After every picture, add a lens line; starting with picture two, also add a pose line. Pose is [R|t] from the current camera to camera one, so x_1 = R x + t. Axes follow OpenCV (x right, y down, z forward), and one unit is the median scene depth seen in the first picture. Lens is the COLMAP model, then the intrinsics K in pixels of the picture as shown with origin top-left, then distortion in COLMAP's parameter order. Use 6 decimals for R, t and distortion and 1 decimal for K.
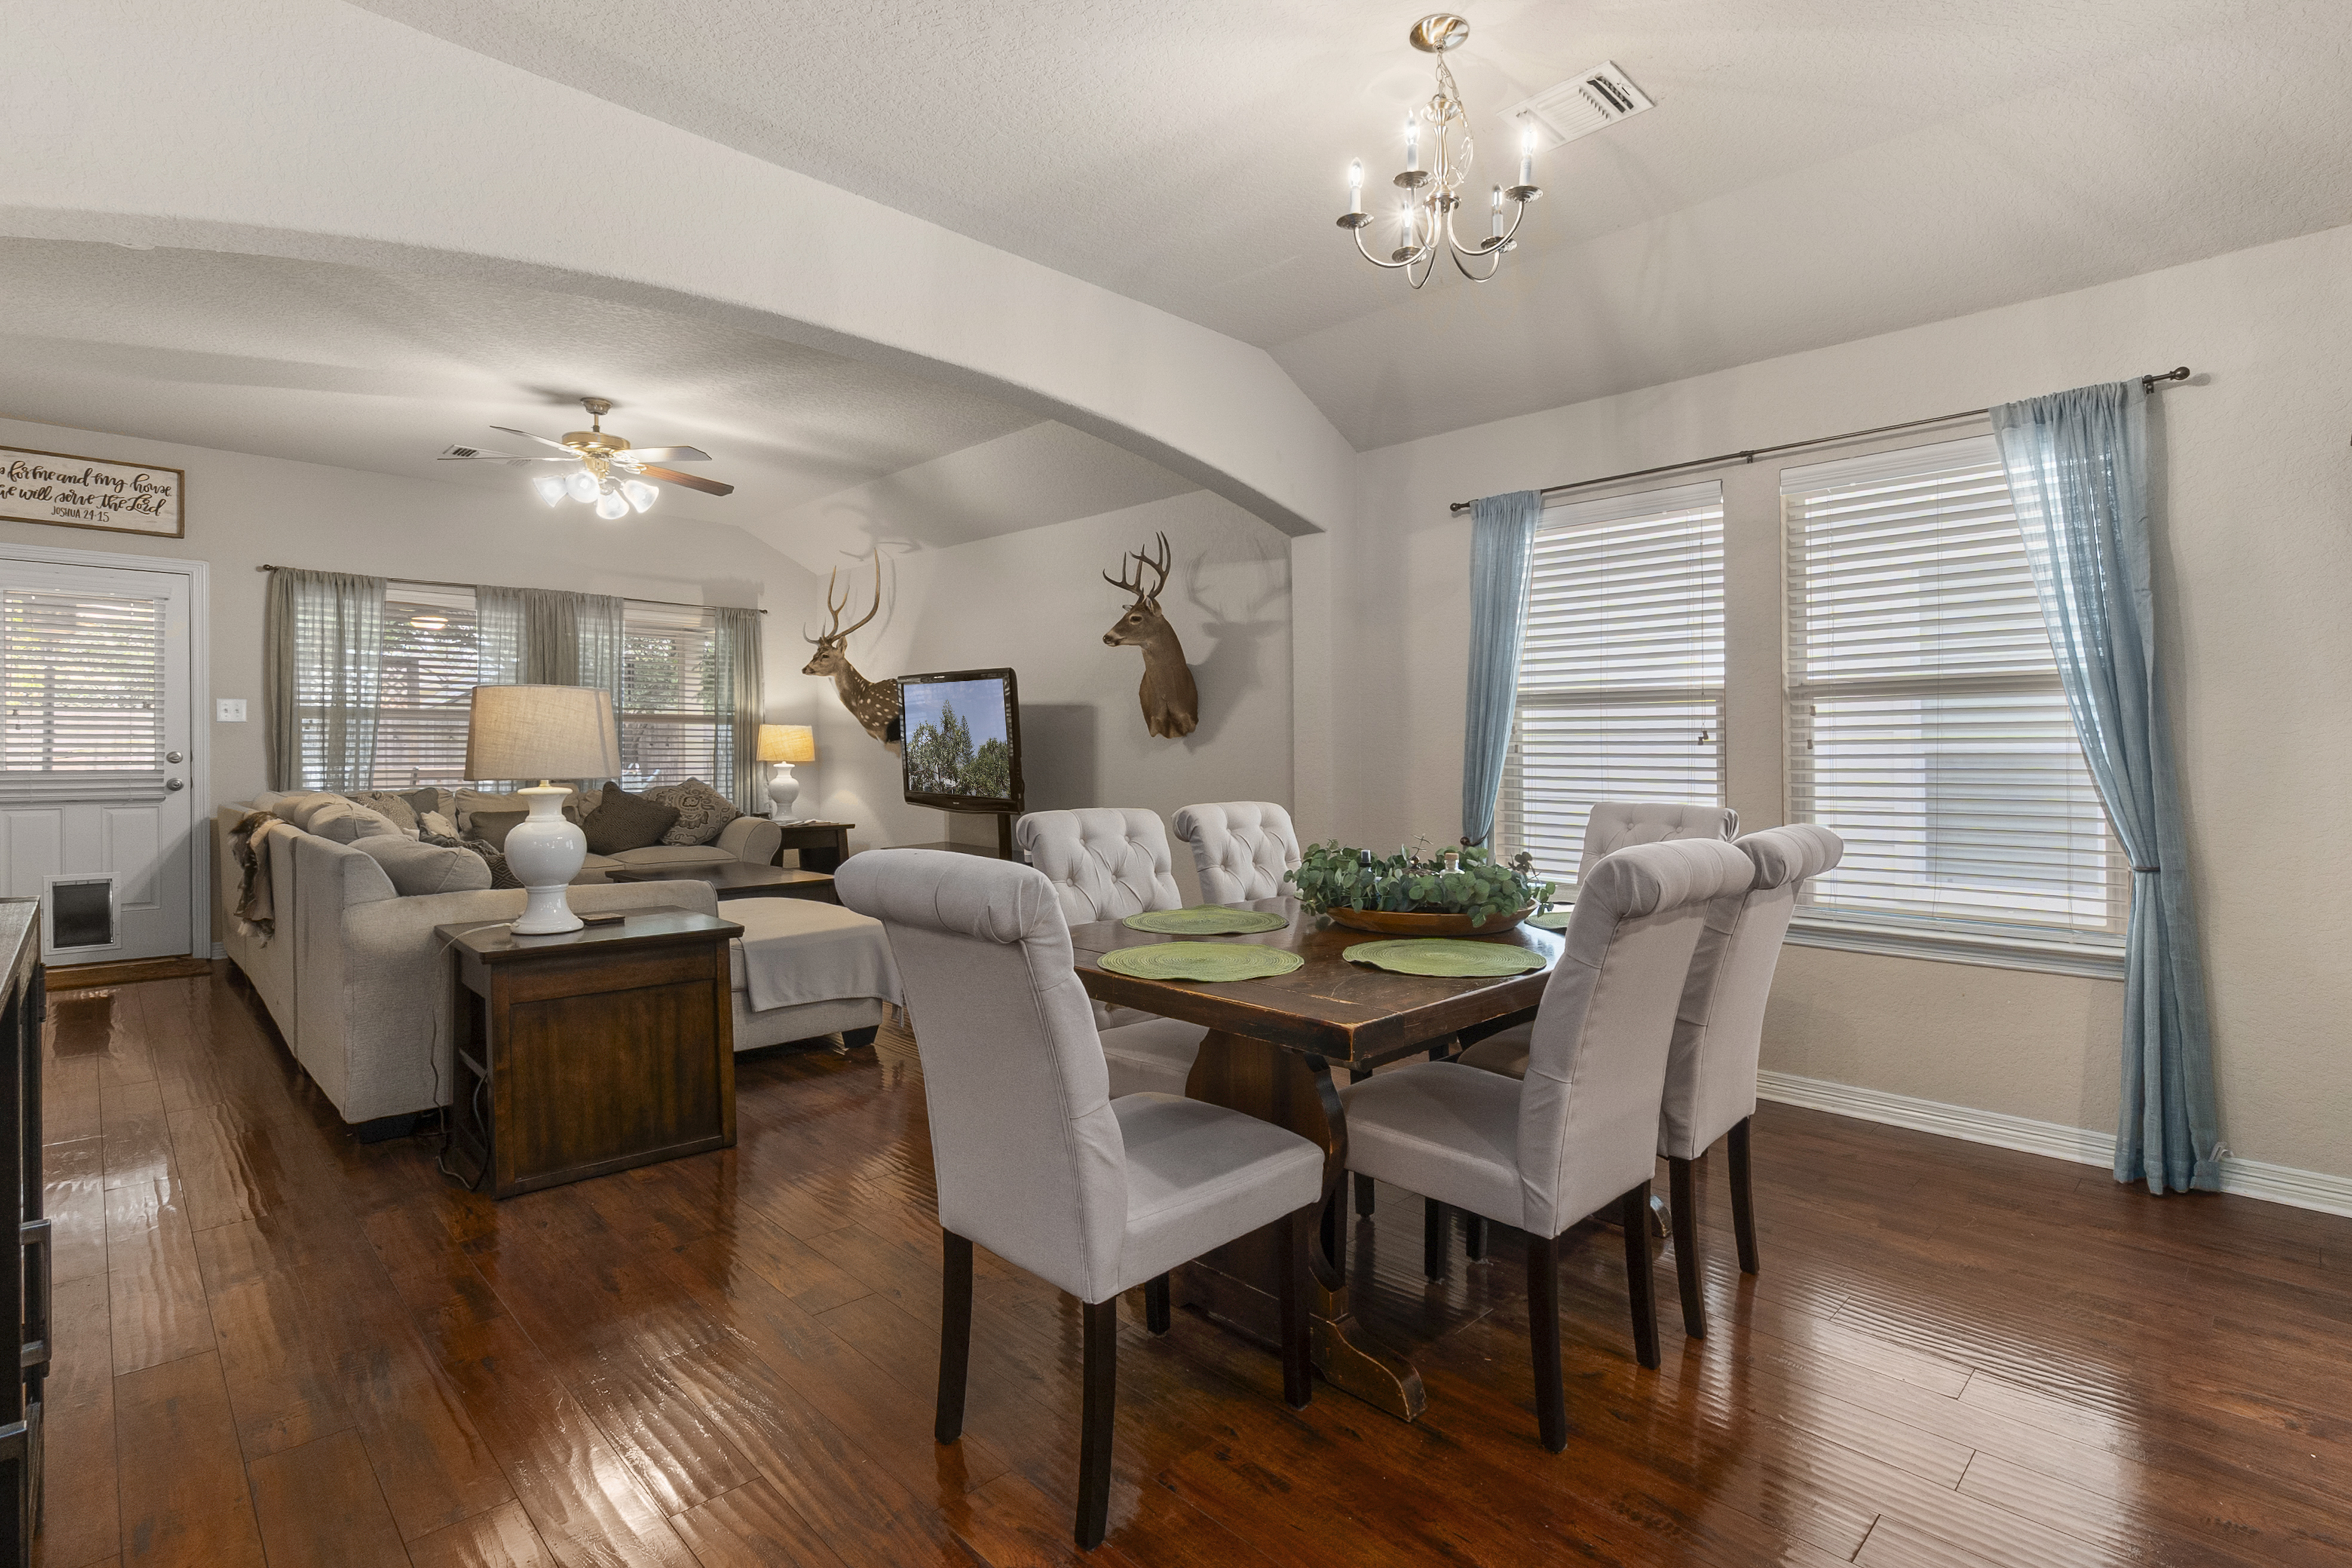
lens RADIAL K [[1125.4, 0, 1223.4], [0, 1125.4, 764.2], [0, 0, 1]] dist [-0.002121, -0.001162]
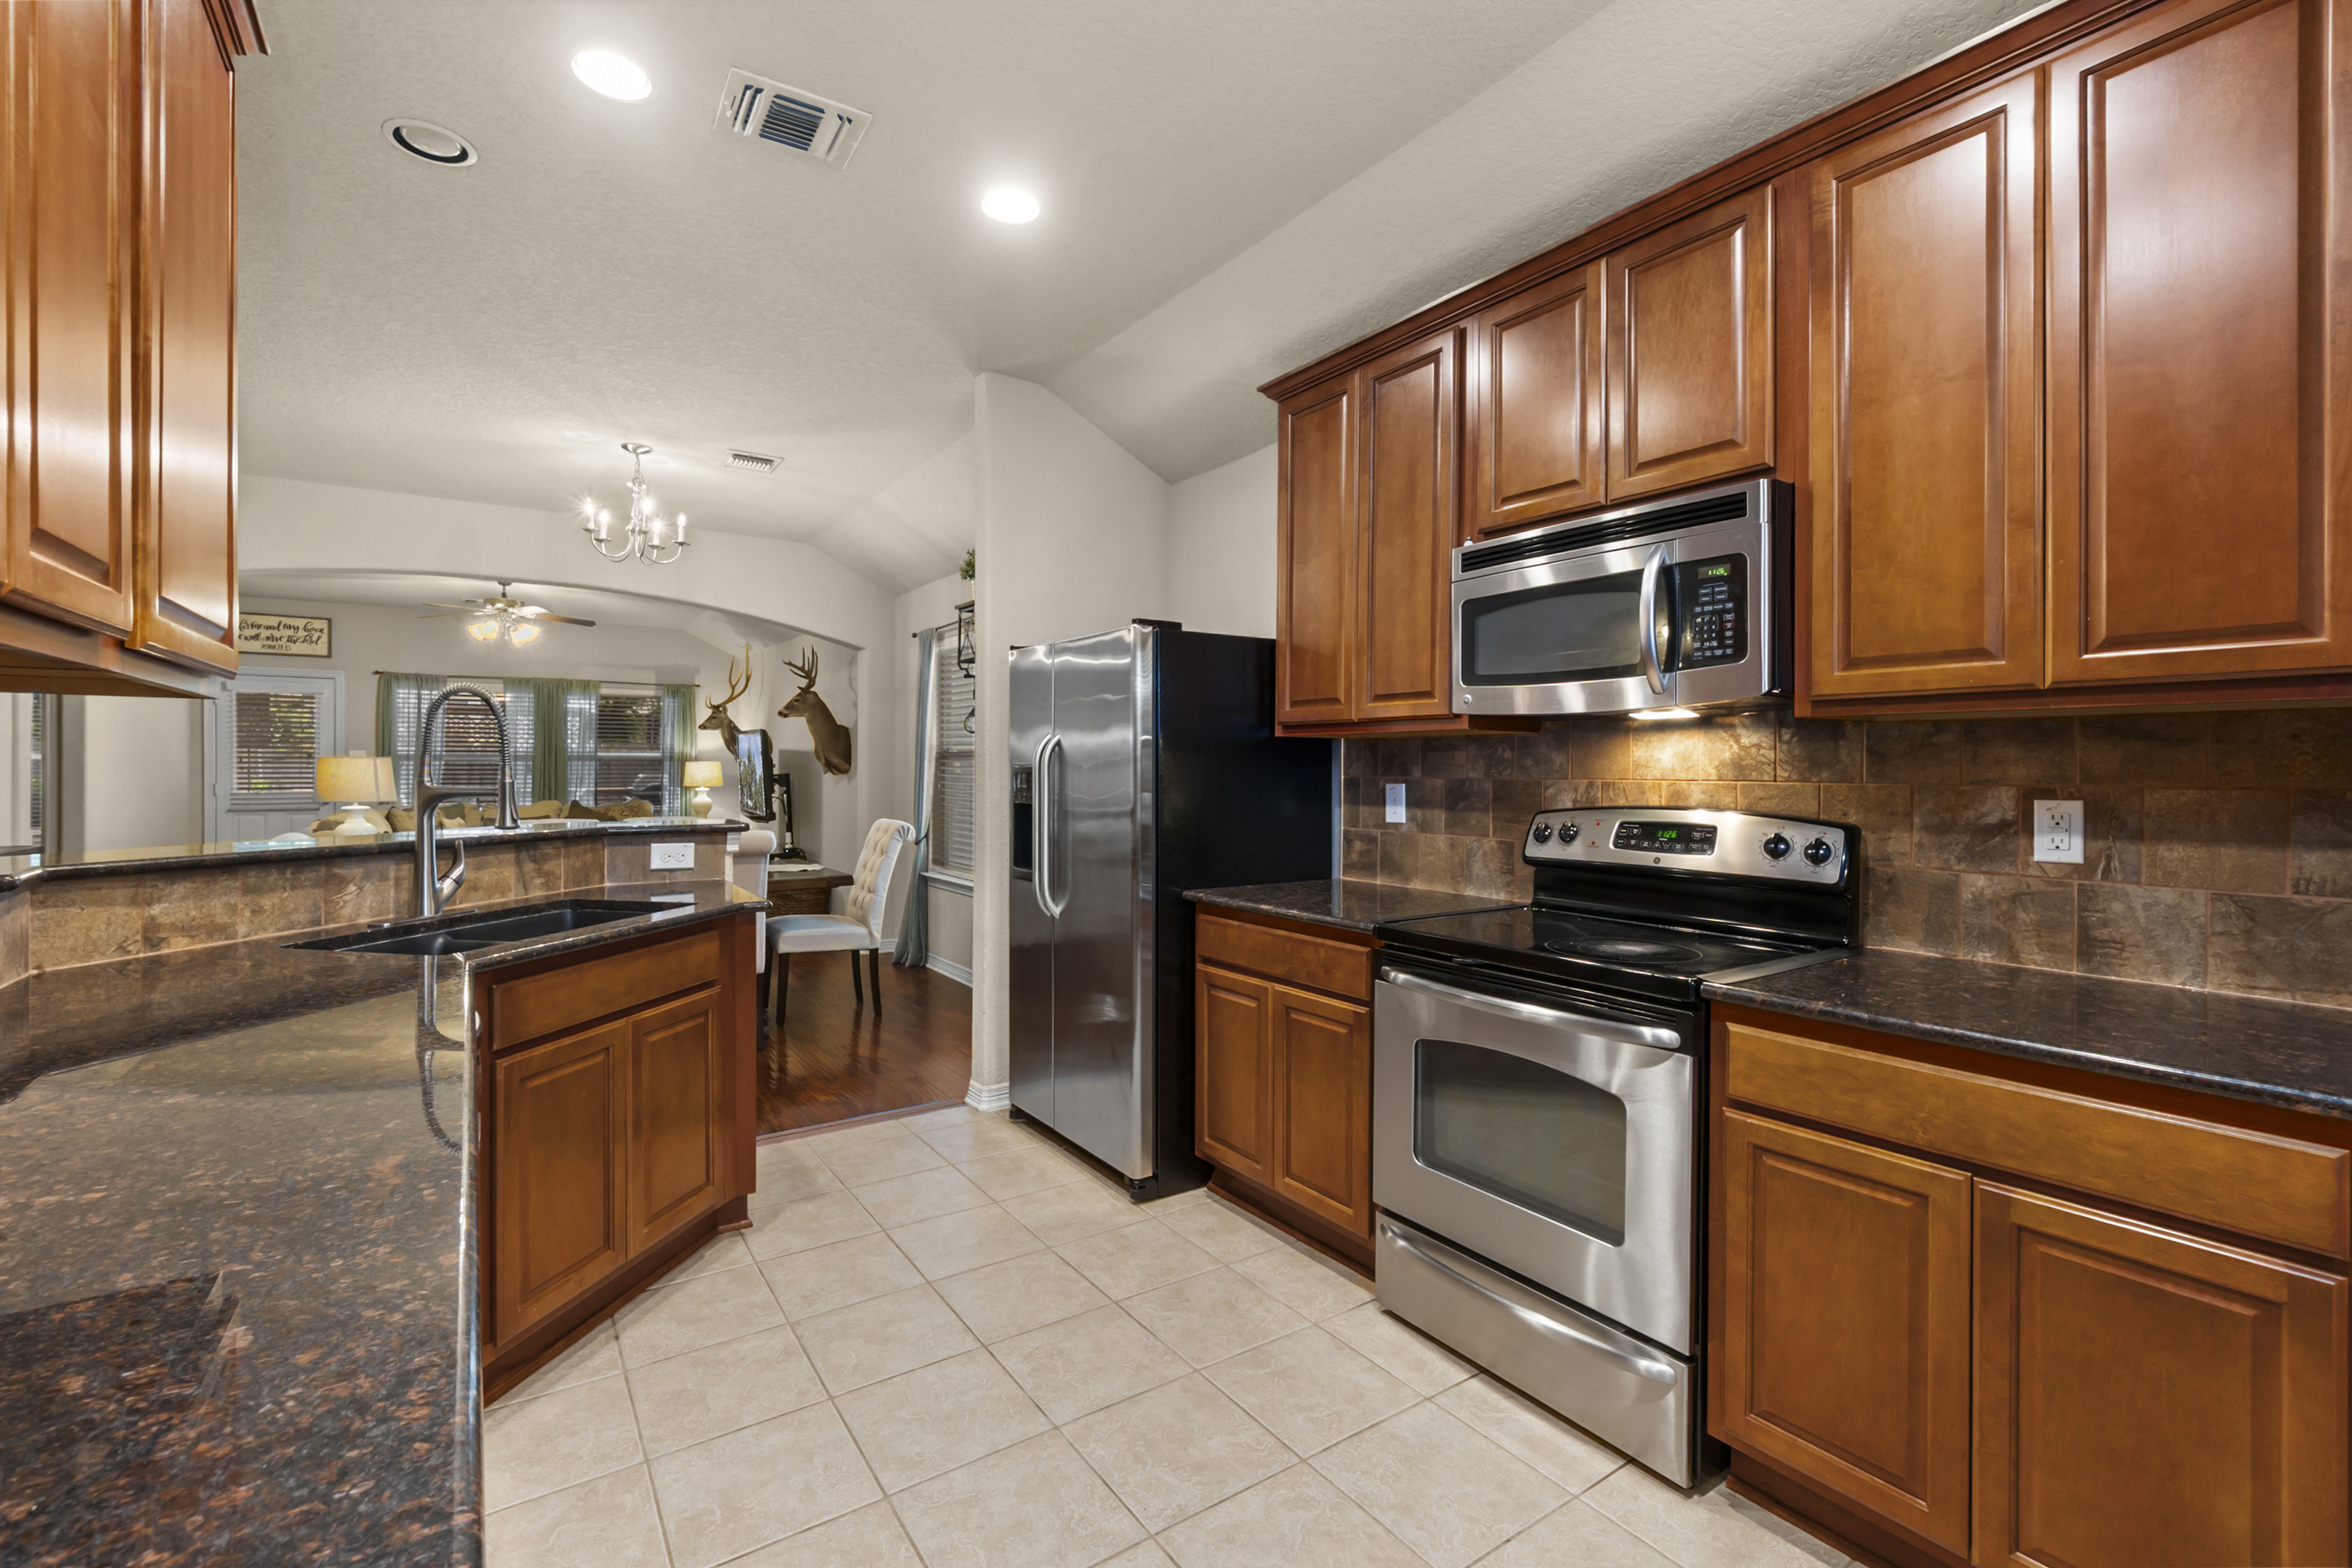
lens RADIAL K [[1023.0, 0, 1164.4], [0, 1023.0, 771.7], [0, 0, 1]] dist [-0.008153, 0.002535]
pose [[0.979006, 0.001295, -0.203829, 0.656122], [-0.003095, 0.999959, -0.008514, -0.016435], [0.203810, 0.008967, 0.978969, -0.275157]]
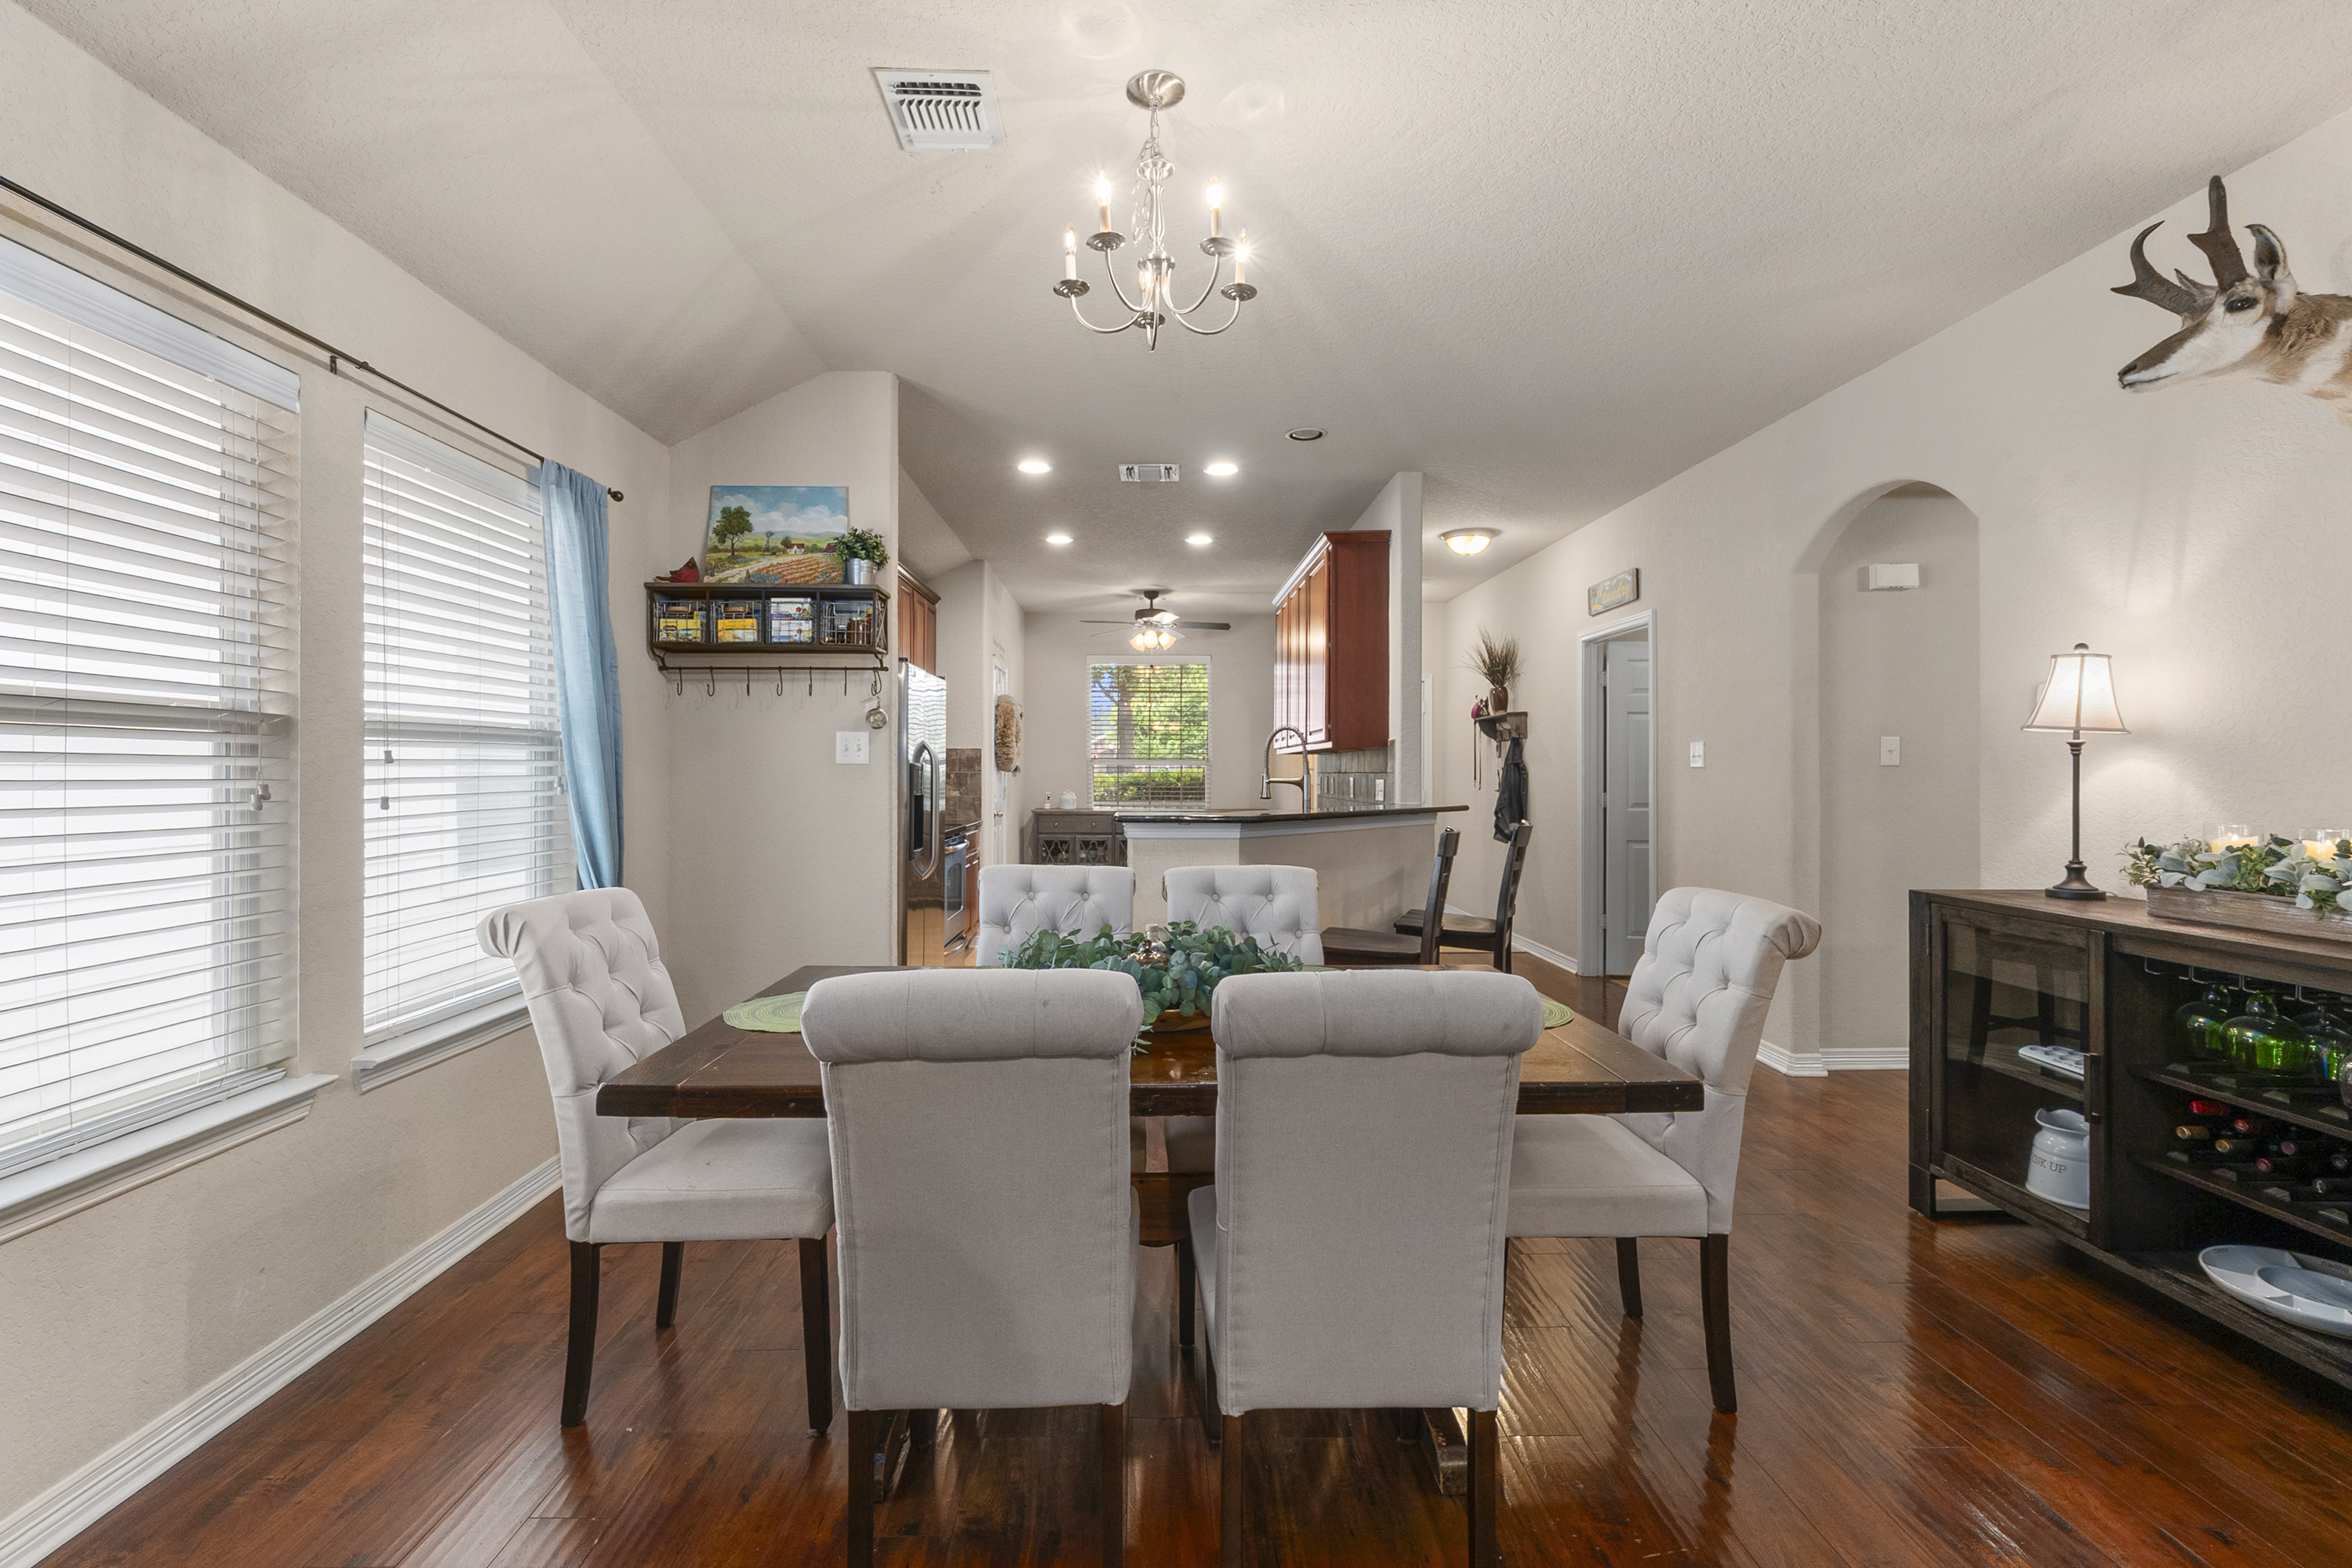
lens RADIAL K [[1023.0, 0, 1178.5], [0, 1023.0, 778.9], [0, 0, 1]] dist [-0.008153, 0.002535]
pose [[-0.719486, -0.010643, 0.694426, -0.189767], [0.001769, 0.999851, 0.017157, -0.026757], [-0.694505, 0.013573, -0.719360, 0.689498]]
